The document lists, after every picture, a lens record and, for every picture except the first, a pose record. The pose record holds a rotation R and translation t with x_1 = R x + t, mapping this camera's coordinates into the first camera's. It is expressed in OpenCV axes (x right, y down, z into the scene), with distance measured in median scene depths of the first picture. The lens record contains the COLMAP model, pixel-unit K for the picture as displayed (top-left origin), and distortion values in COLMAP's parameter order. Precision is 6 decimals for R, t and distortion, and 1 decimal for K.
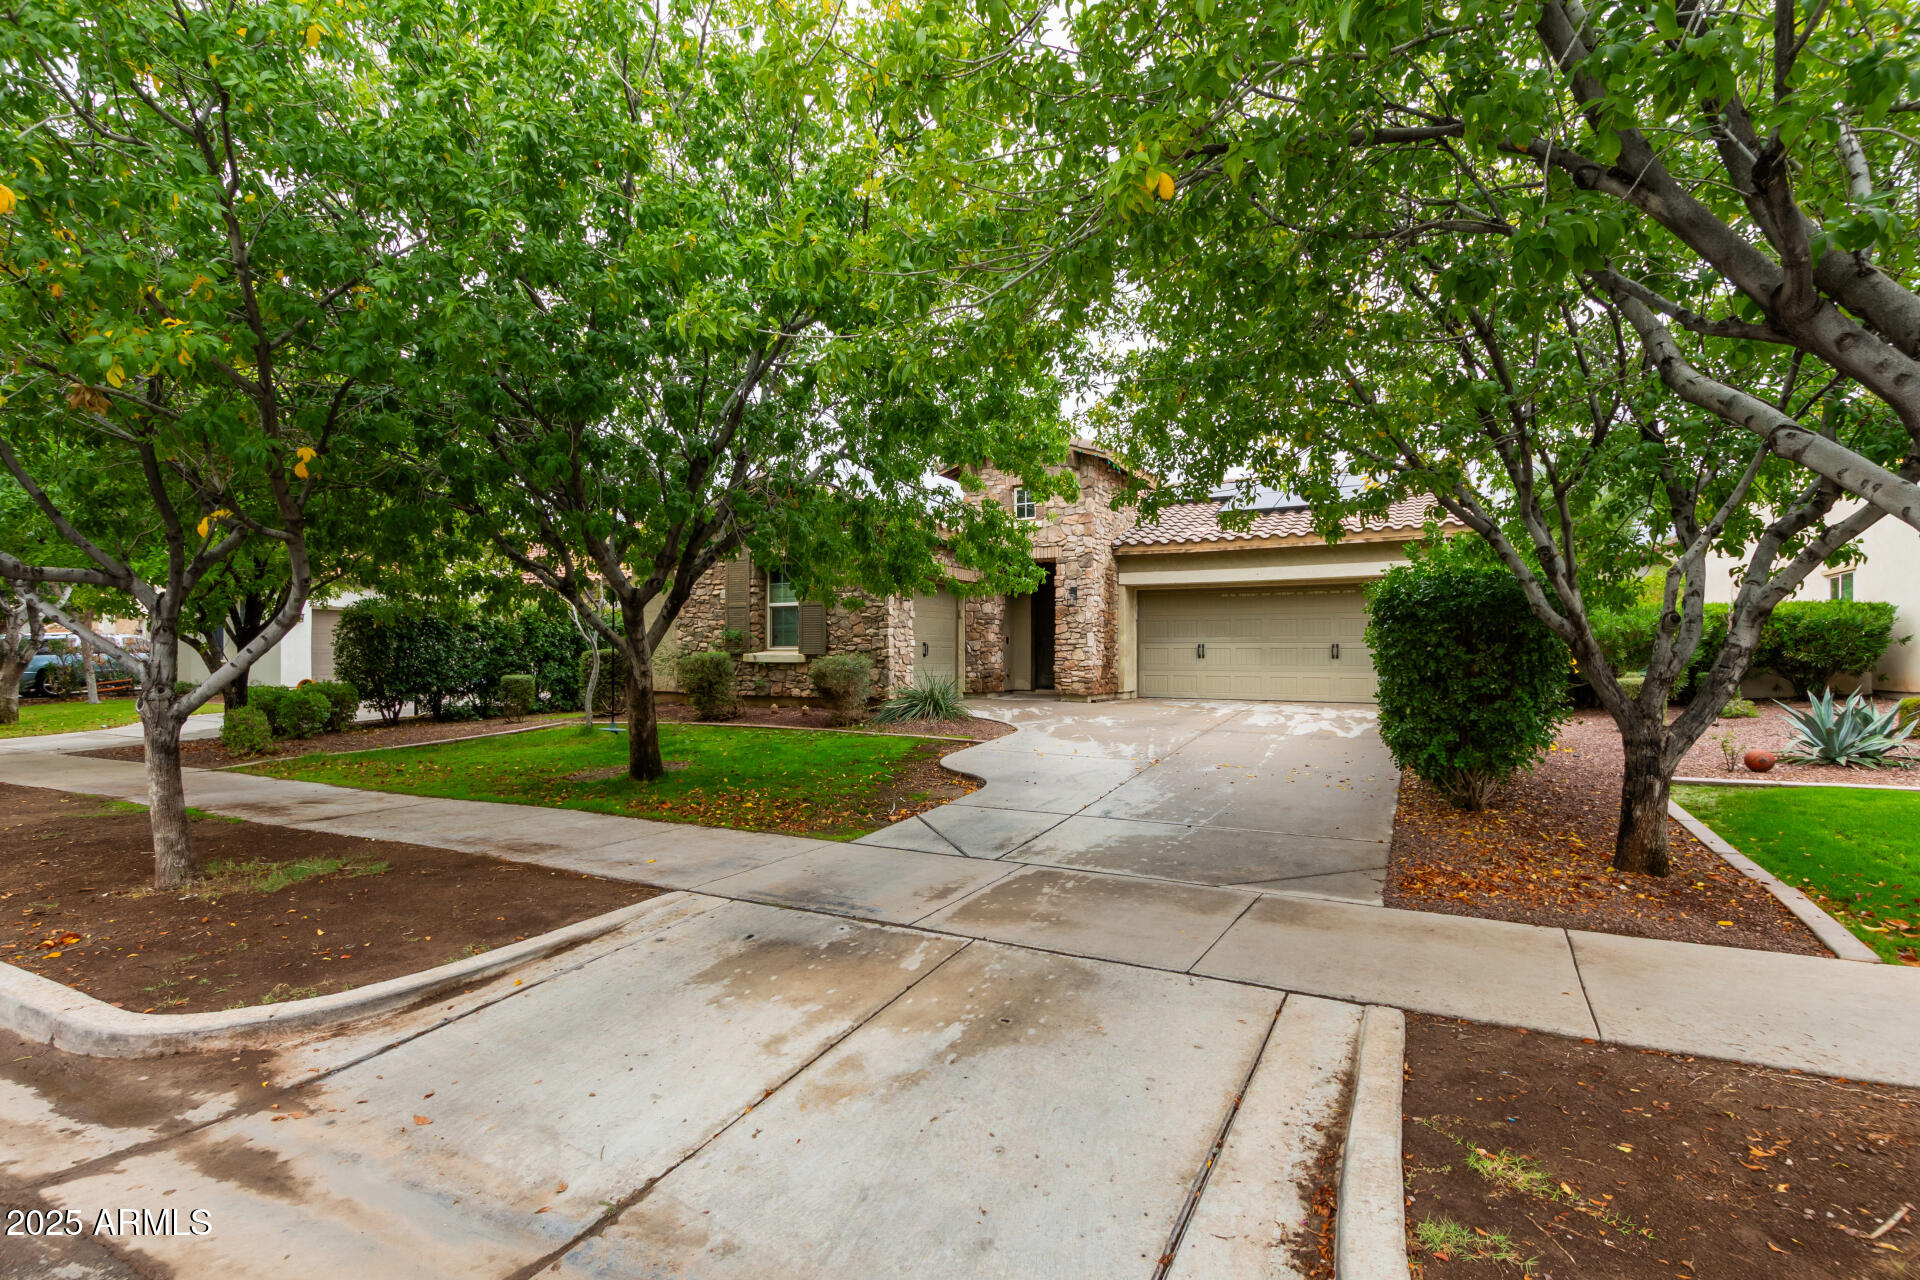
lens RADIAL K [[904.2, 0, 957.2], [0, 904.2, 650.2], [0, 0, 1]] dist [0.016439, -0.006838]
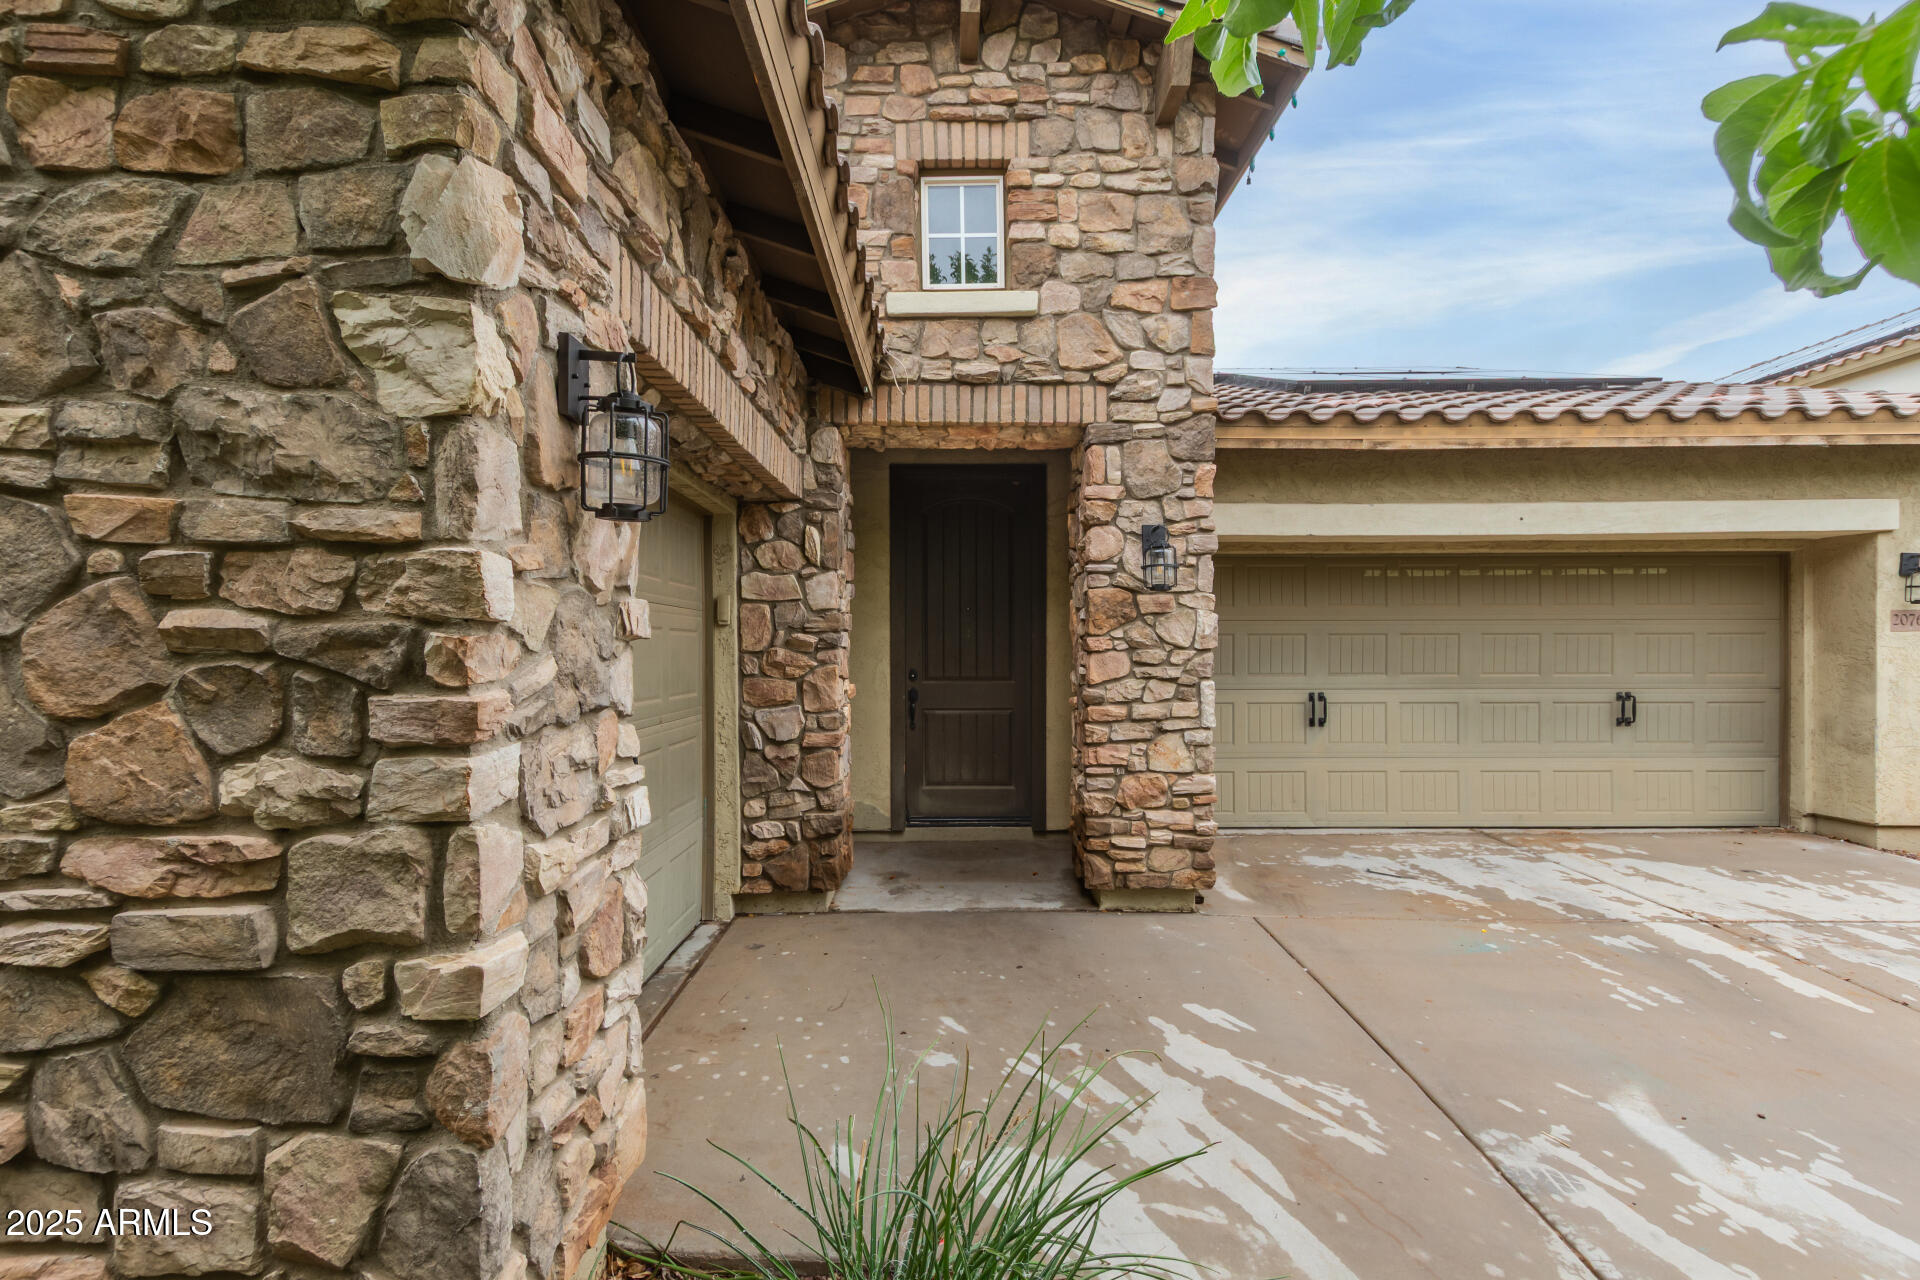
lens RADIAL K [[904.2, 0, 957.2], [0, 904.2, 650.2], [0, 0, 1]] dist [0.016439, -0.006838]
pose [[0.881646, -0.007929, 0.471844, -0.066442], [0.003033, 0.999933, 0.011135, -0.032434], [-0.471901, -0.008386, 0.881612, 0.764413]]
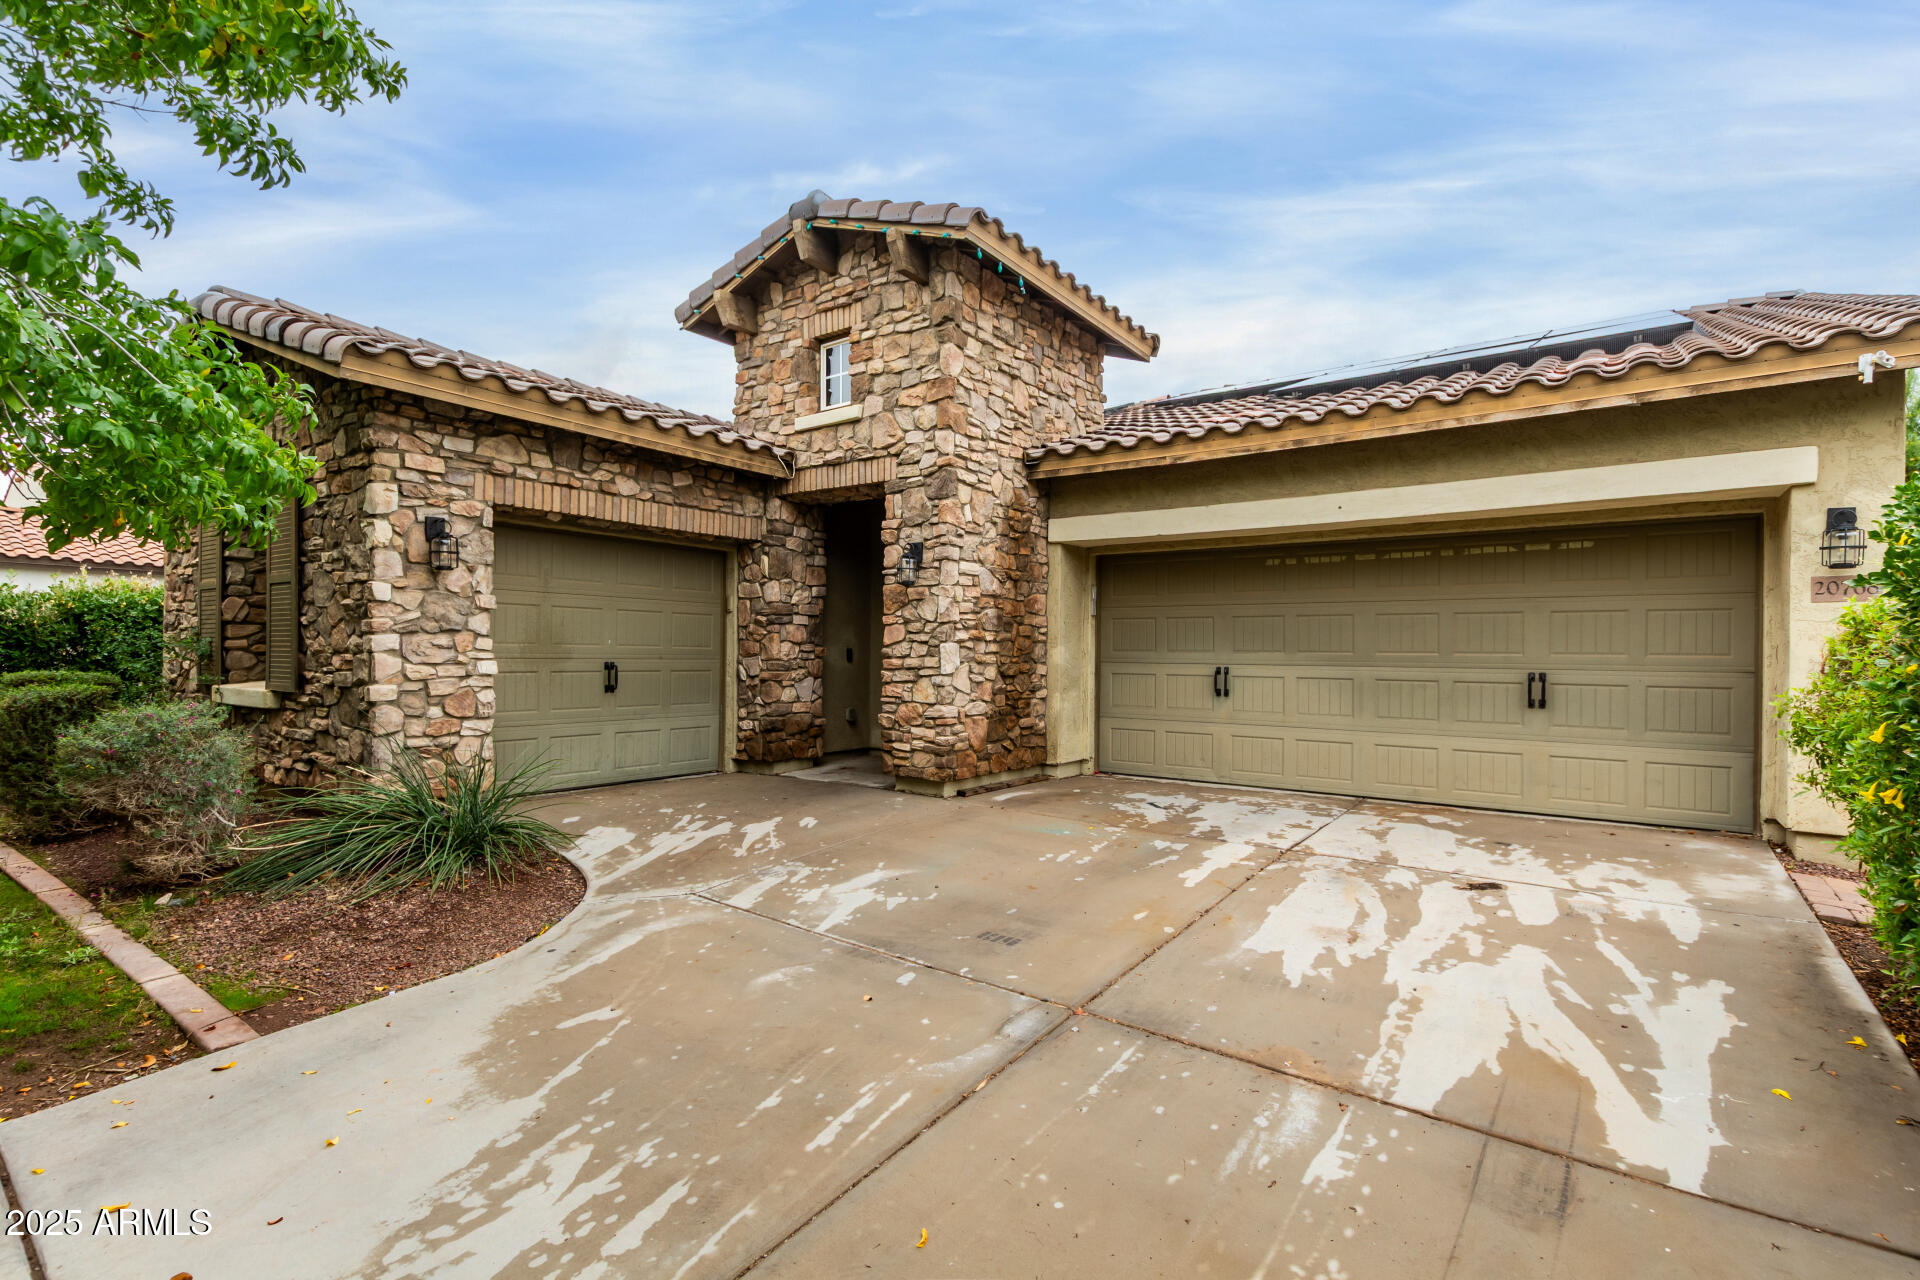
lens RADIAL K [[904.2, 0, 957.2], [0, 904.2, 650.2], [0, 0, 1]] dist [0.016439, -0.006838]
pose [[0.989271, 0.005276, -0.145999, 0.214446], [-0.005091, 0.999986, 0.001635, -0.016444], [0.146006, -0.000874, 0.989283, 0.547529]]
